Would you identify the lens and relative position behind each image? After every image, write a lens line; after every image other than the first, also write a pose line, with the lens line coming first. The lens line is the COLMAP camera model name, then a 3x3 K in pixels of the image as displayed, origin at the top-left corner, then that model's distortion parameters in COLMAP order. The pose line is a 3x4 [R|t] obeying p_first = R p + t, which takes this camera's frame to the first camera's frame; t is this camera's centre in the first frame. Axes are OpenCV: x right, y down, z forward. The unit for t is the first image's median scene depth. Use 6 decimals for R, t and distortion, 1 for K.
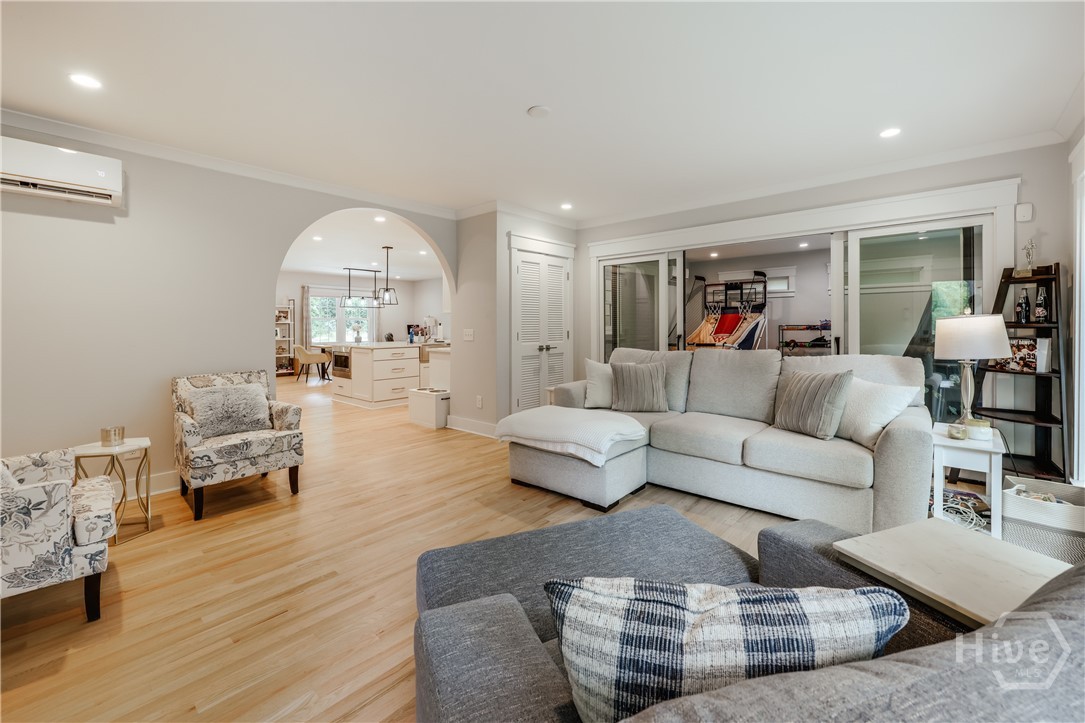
lens RADIAL K [[449.9, 0, 539.6], [0, 449.9, 344.4], [0, 0, 1]] dist [0.010325, 0.000035]
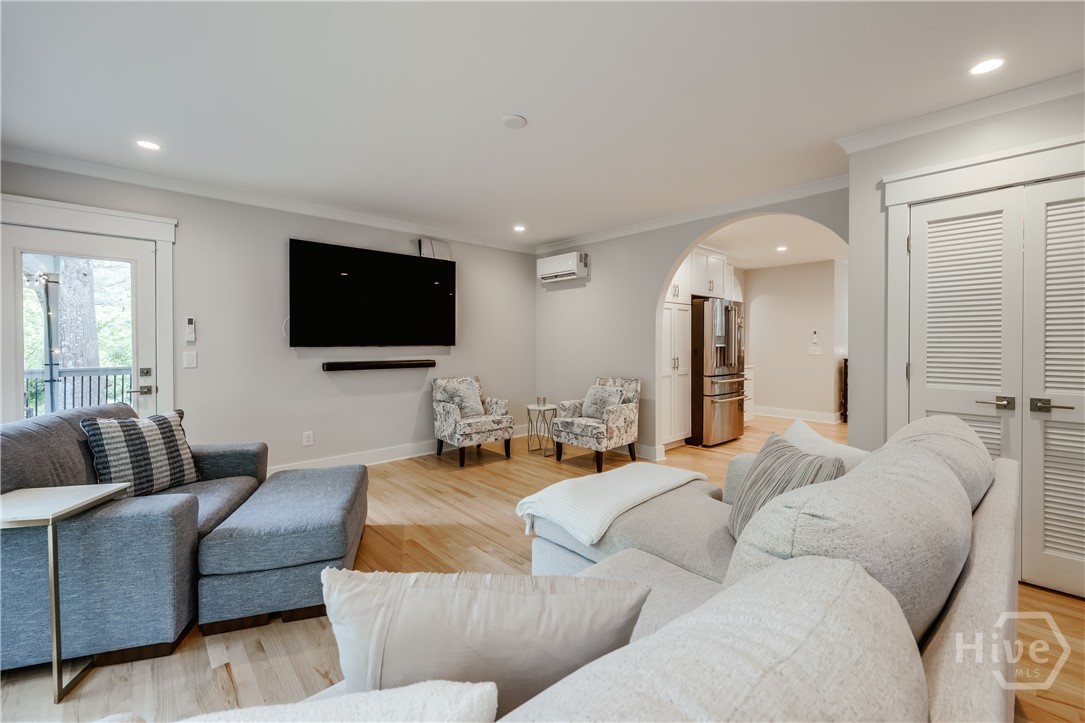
lens RADIAL K [[449.9, 0, 539.6], [0, 449.9, 344.4], [0, 0, 1]] dist [0.010325, 0.000035]
pose [[-0.102165, 0.014087, -0.994668, 0.896925], [-0.039792, 0.999042, 0.018236, -0.069952], [0.993971, 0.041443, -0.101506, 1.081868]]
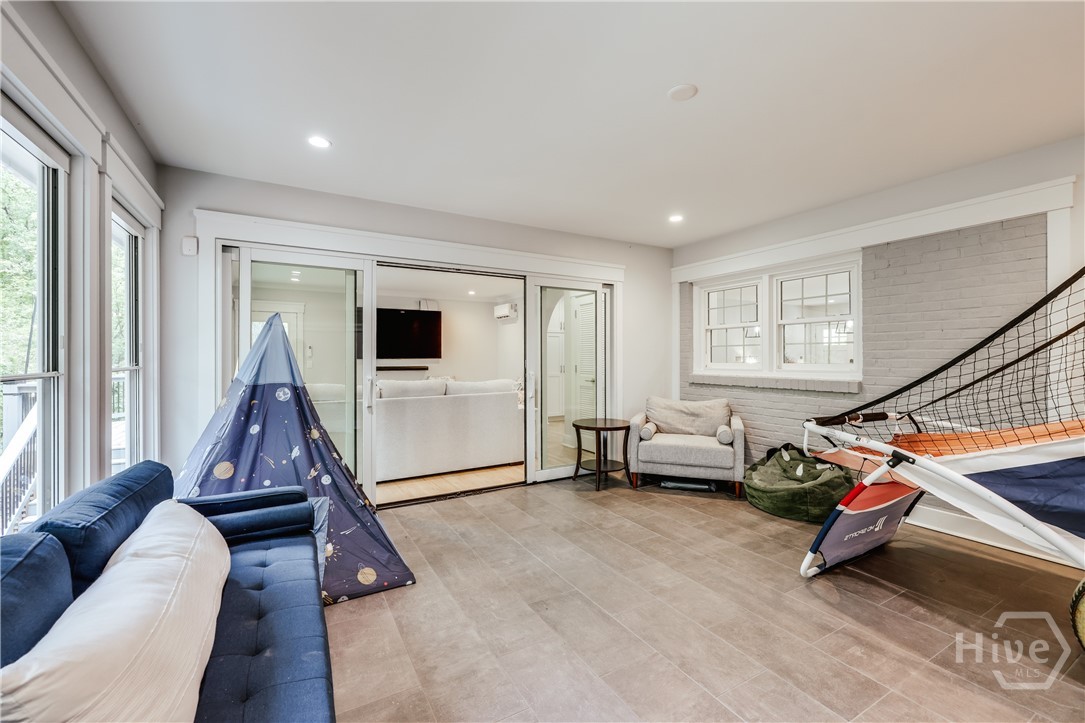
lens RADIAL K [[446.5, 0, 542.5], [0, 446.5, 361.5], [0, 0, 1]] dist [-0.020820, -0.000054]
pose [[-0.313004, 0.019926, -0.949543, 1.949840], [-0.034392, 0.998886, 0.032298, -0.125648], [0.949129, 0.042767, -0.311971, 2.260988]]
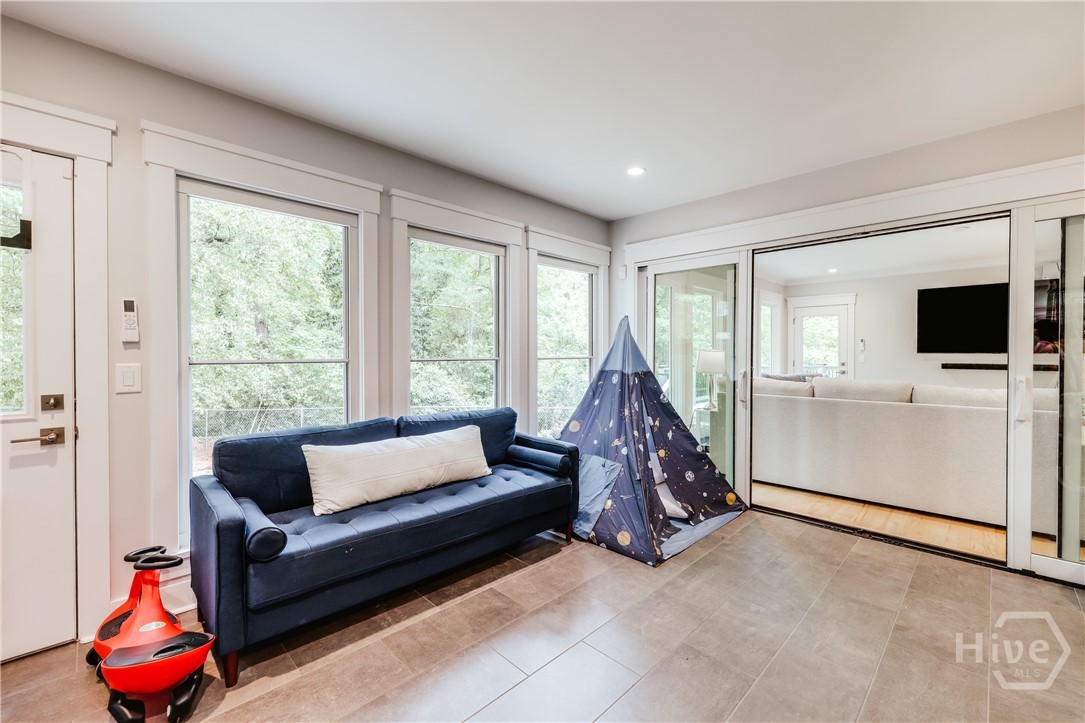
lens RADIAL K [[437.4, 0, 542.5], [0, 437.4, 361.5], [0, 0, 1]] dist [-0.007570, -0.000086]
pose [[-0.998415, 0.009024, 0.055557, 1.445118], [0.012447, 0.998025, 0.061571, -0.130755], [-0.054892, 0.062164, -0.996555, 2.606627]]
